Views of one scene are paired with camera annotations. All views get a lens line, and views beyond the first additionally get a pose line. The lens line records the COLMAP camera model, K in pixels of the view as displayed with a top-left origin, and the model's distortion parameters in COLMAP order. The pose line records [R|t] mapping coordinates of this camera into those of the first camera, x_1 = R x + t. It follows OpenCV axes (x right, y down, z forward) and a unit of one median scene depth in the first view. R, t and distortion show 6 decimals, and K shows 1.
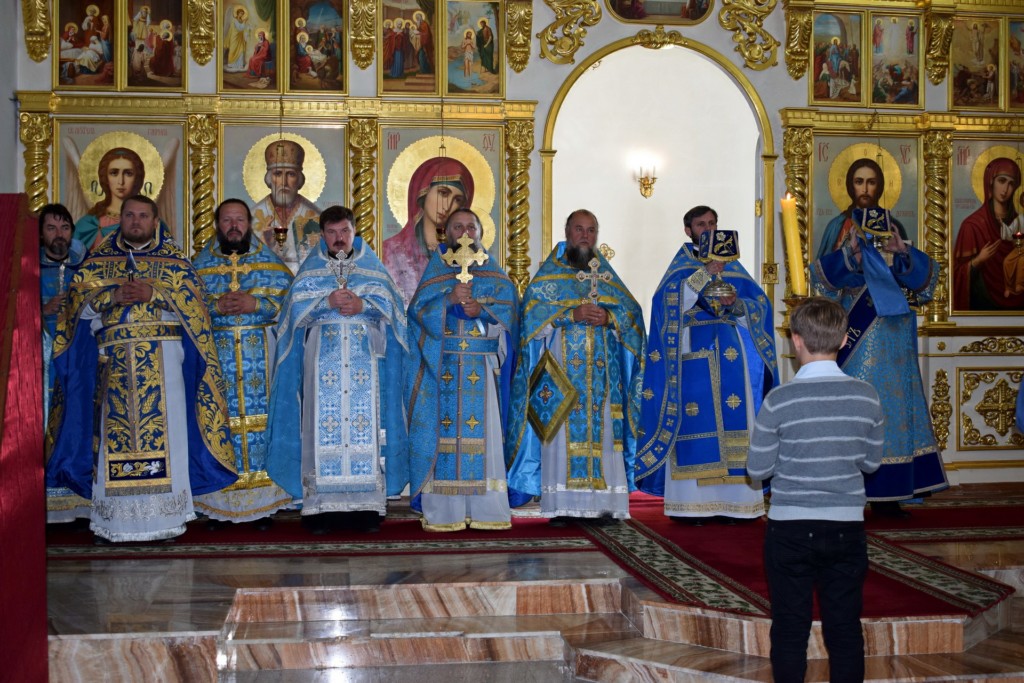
lens RADIAL K [[1420.5, 0, 496.5], [0, 1420.5, 348.1], [0, 0, 1]] dist [-0.045017, 0.000000]
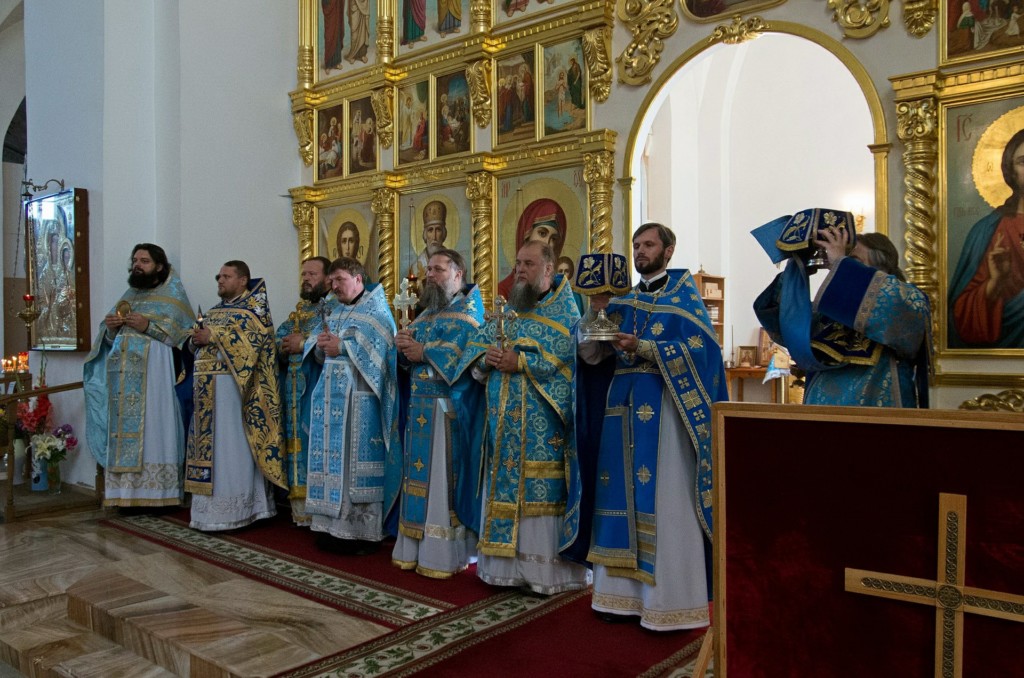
lens RADIAL K [[864.1, 0, 486.7], [0, 864.1, 338.9], [0, 0, 1]] dist [-0.053354, 0.039133]
pose [[0.652016, 0.002733, -0.758201, 0.422074], [-0.007187, 0.999971, -0.002576, -0.030888], [0.758171, 0.007129, 0.652016, 0.569780]]
